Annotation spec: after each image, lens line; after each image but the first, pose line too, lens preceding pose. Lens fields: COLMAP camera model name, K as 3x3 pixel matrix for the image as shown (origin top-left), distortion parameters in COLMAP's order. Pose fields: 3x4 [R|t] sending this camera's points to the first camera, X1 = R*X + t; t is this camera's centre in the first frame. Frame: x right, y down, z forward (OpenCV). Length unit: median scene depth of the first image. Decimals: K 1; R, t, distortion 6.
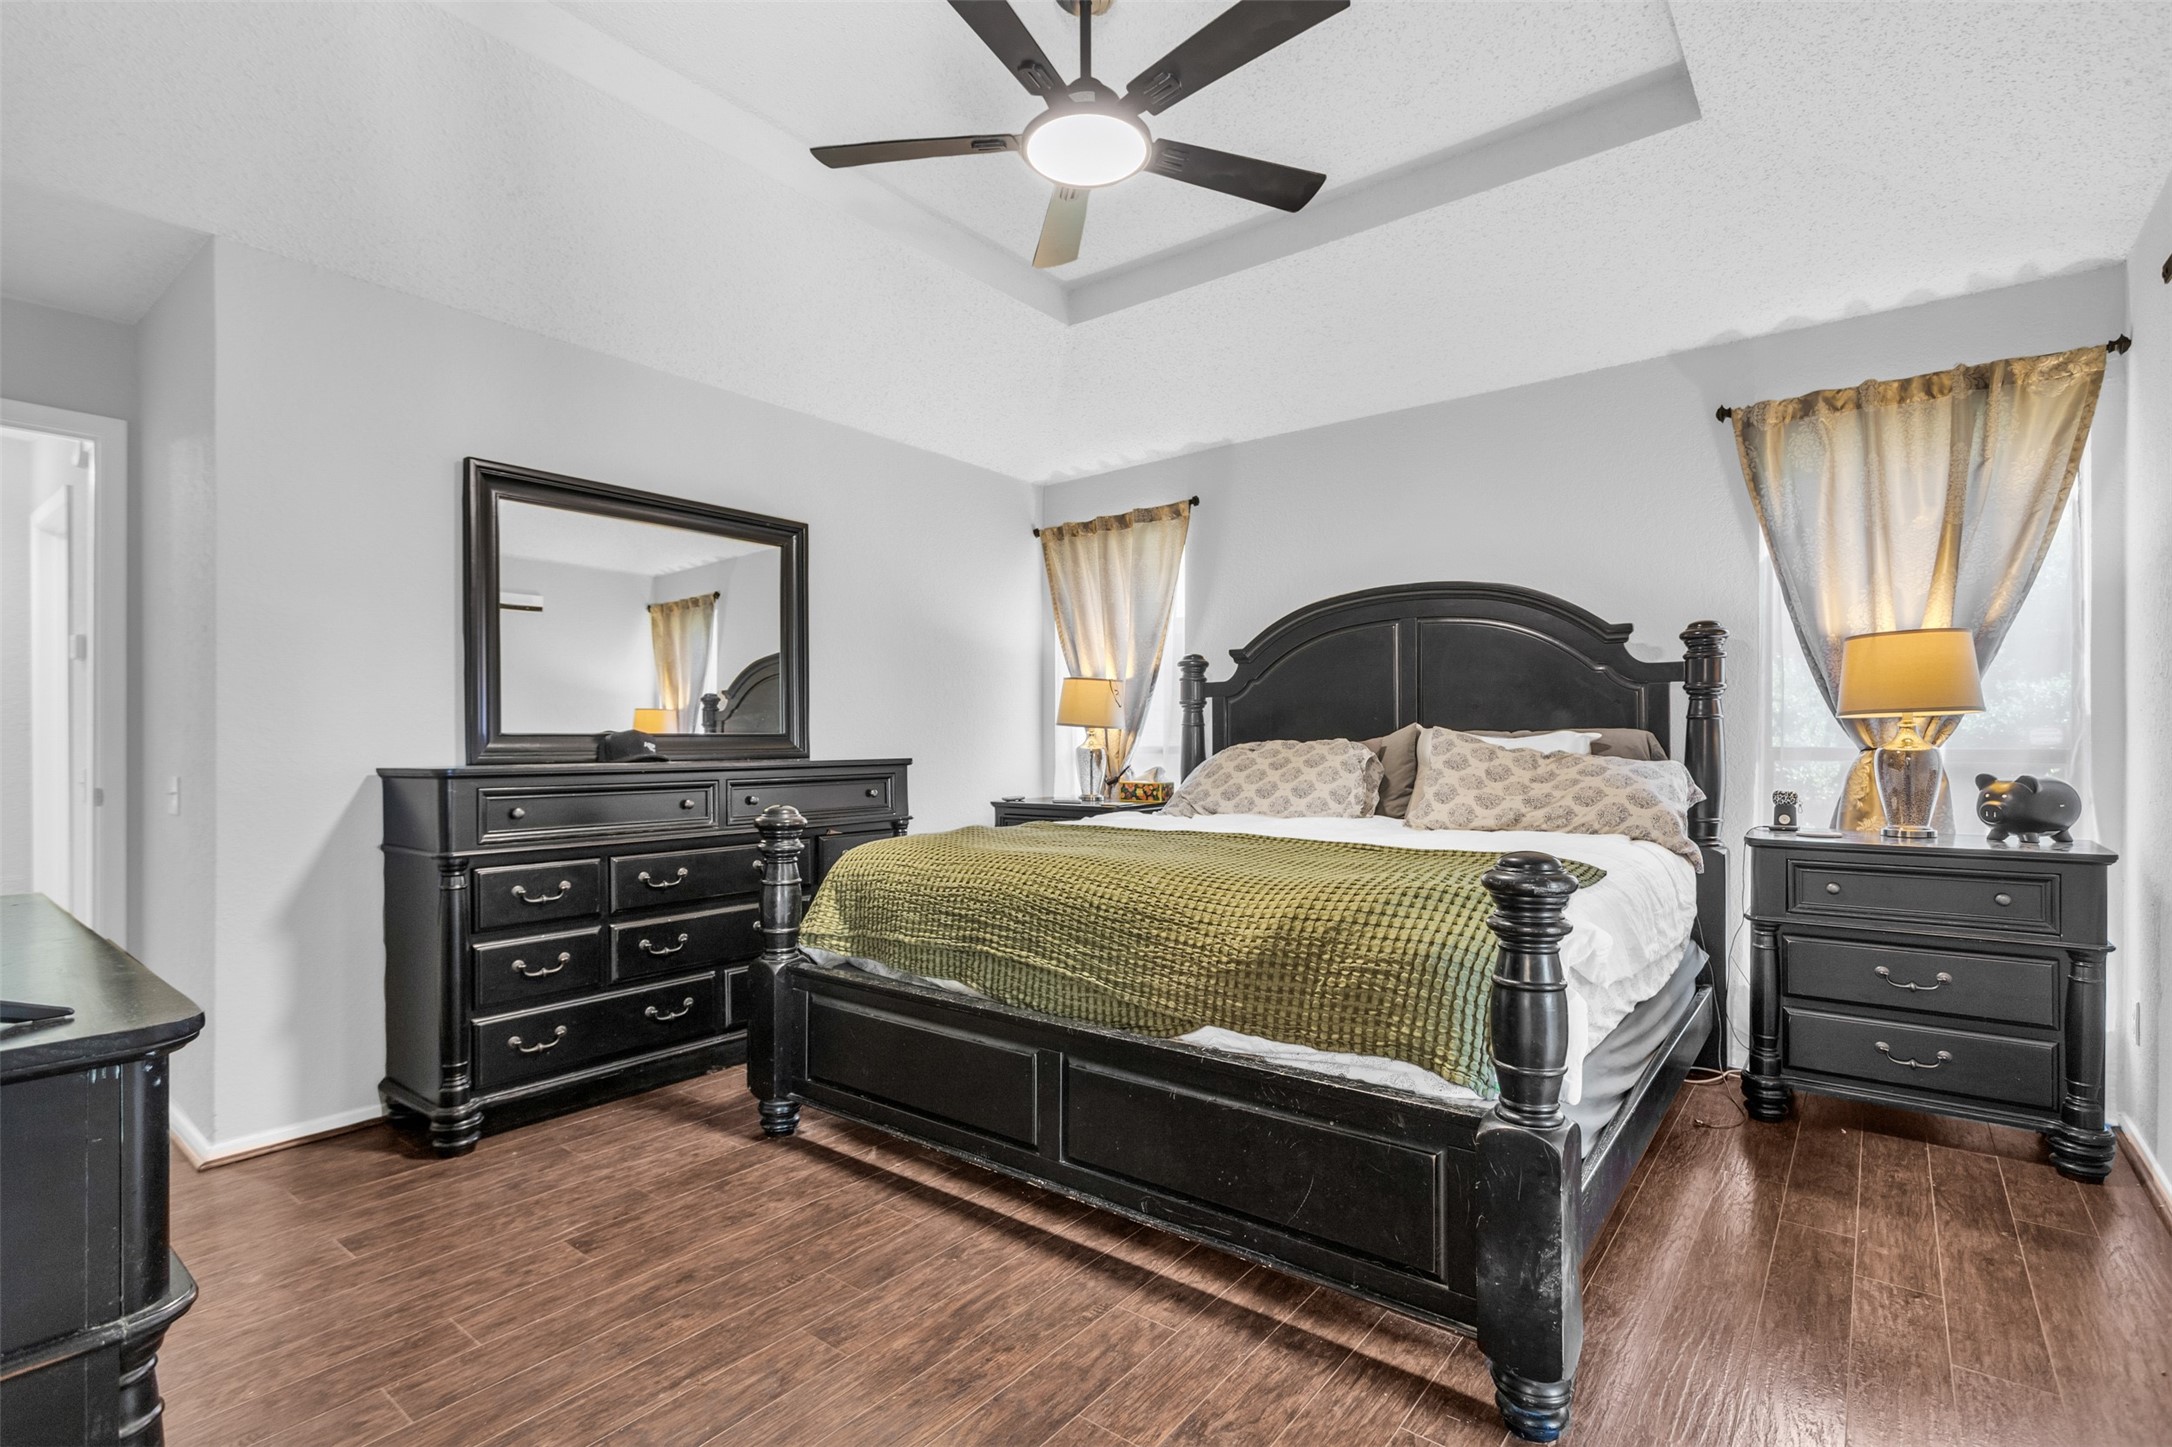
lens RADIAL K [[1026.5, 0, 1082.0], [0, 1026.5, 739.7], [0, 0, 1]] dist [-0.002141, -0.000024]
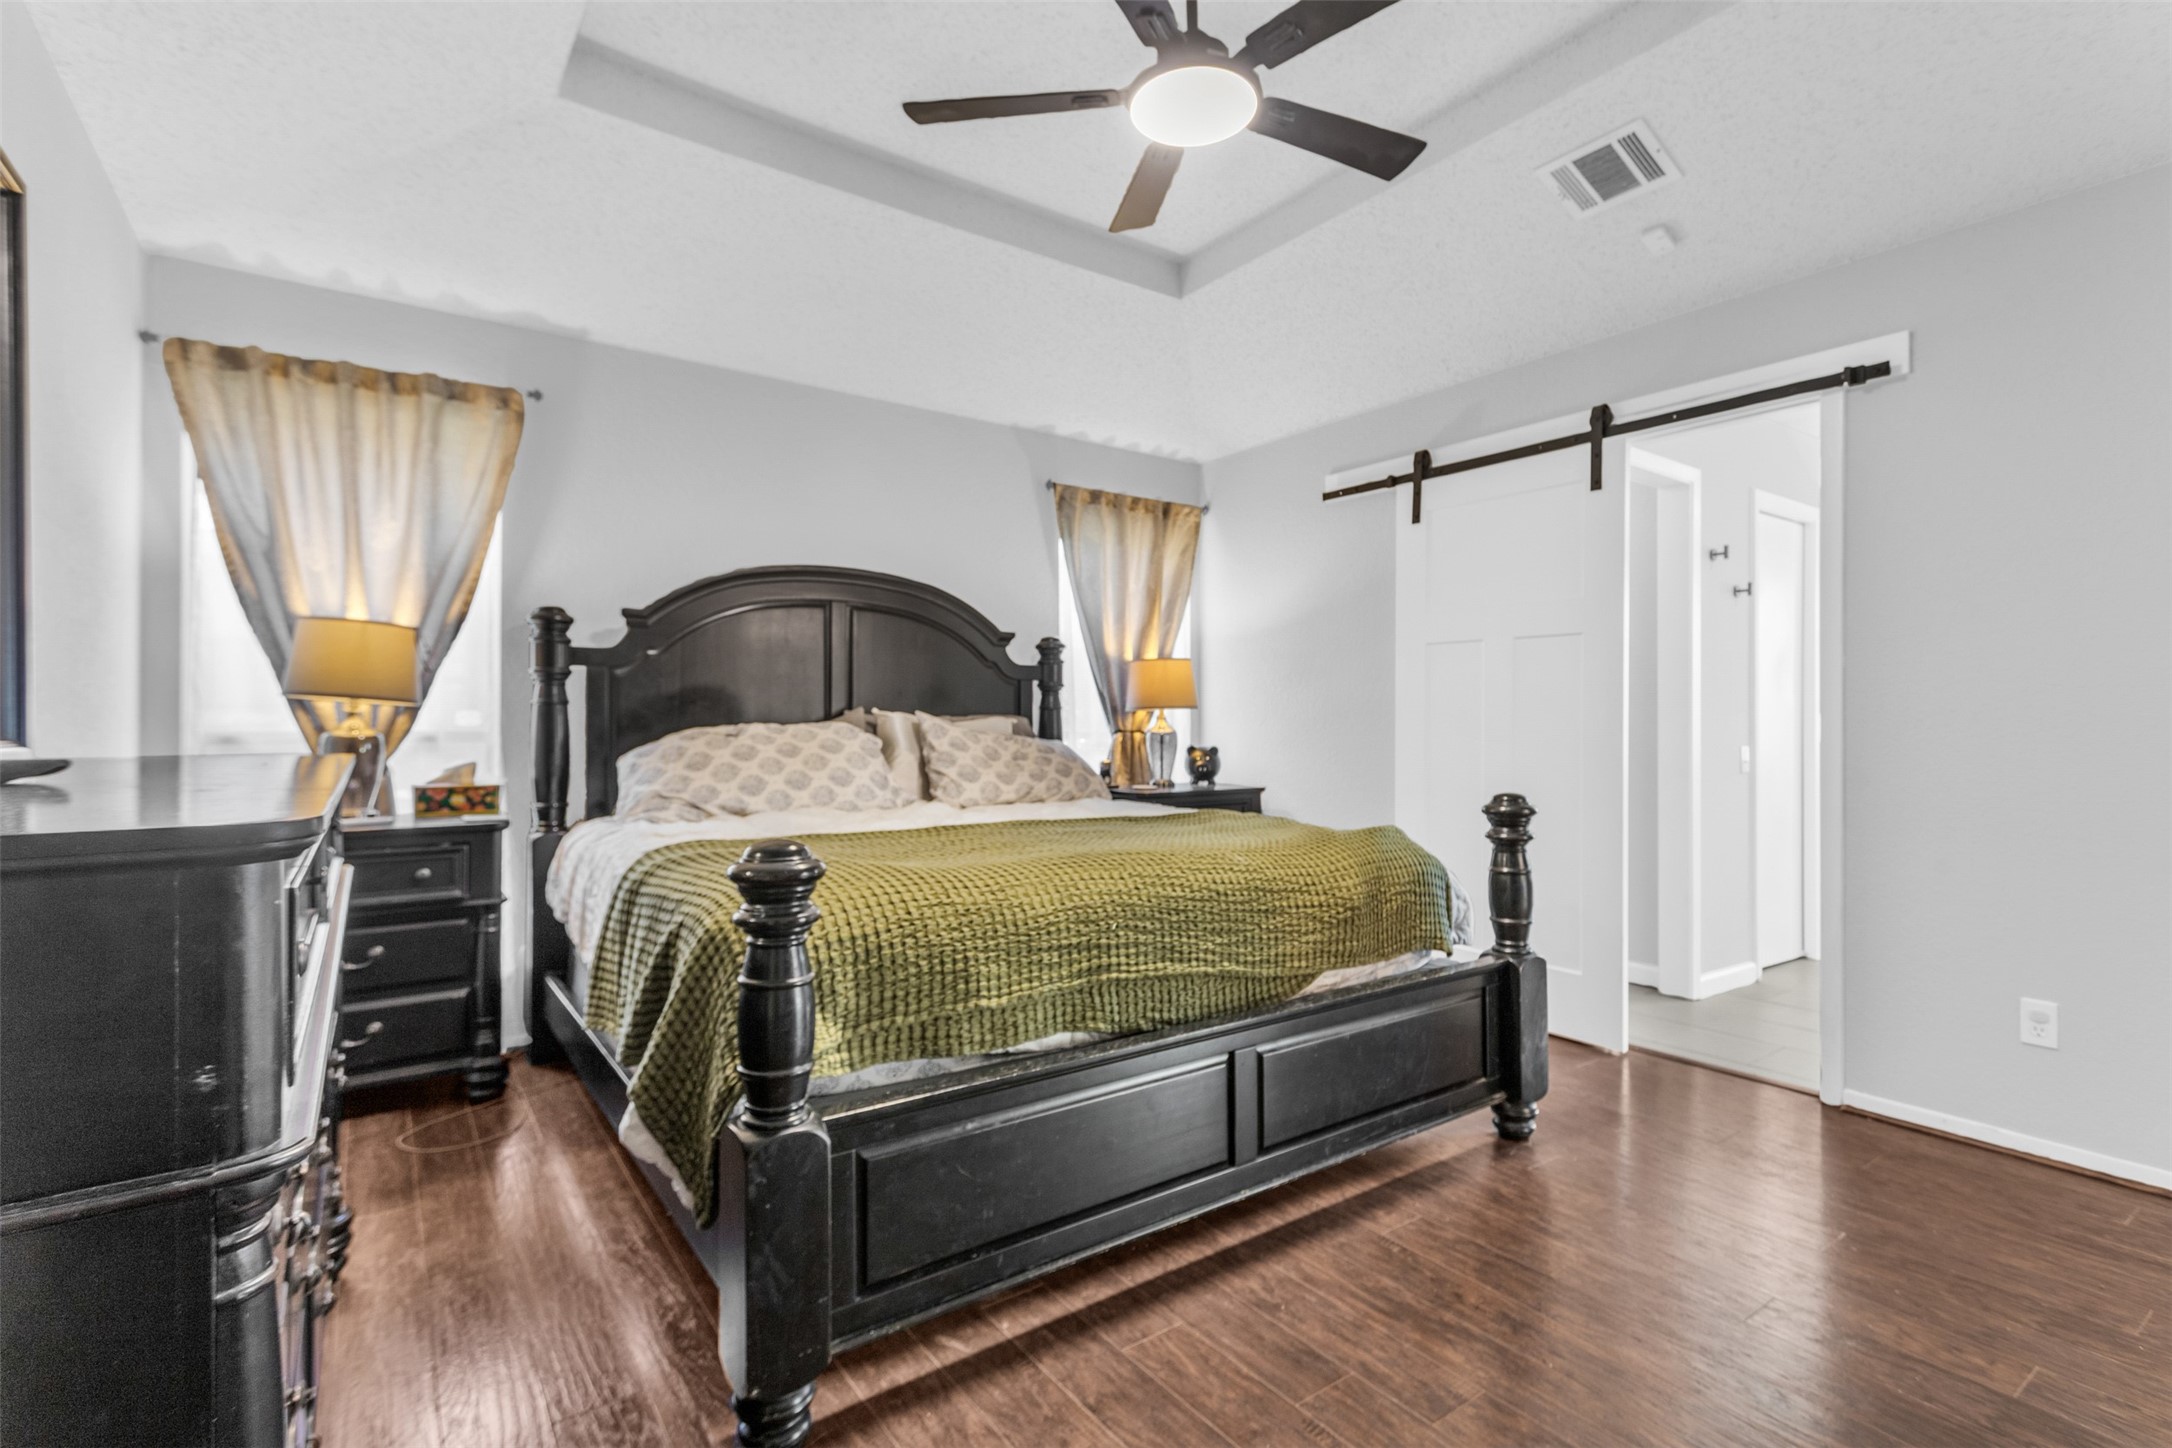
lens RADIAL K [[1002.6, 0, 1084.9], [0, 1002.6, 726.2], [0, 0, 1]] dist [0.001471, 0.000222]
pose [[0.280476, 0.003565, 0.959855, -0.702050], [-0.002915, 0.999992, -0.002862, 0.005375], [-0.959857, -0.001996, 0.280484, 0.644099]]
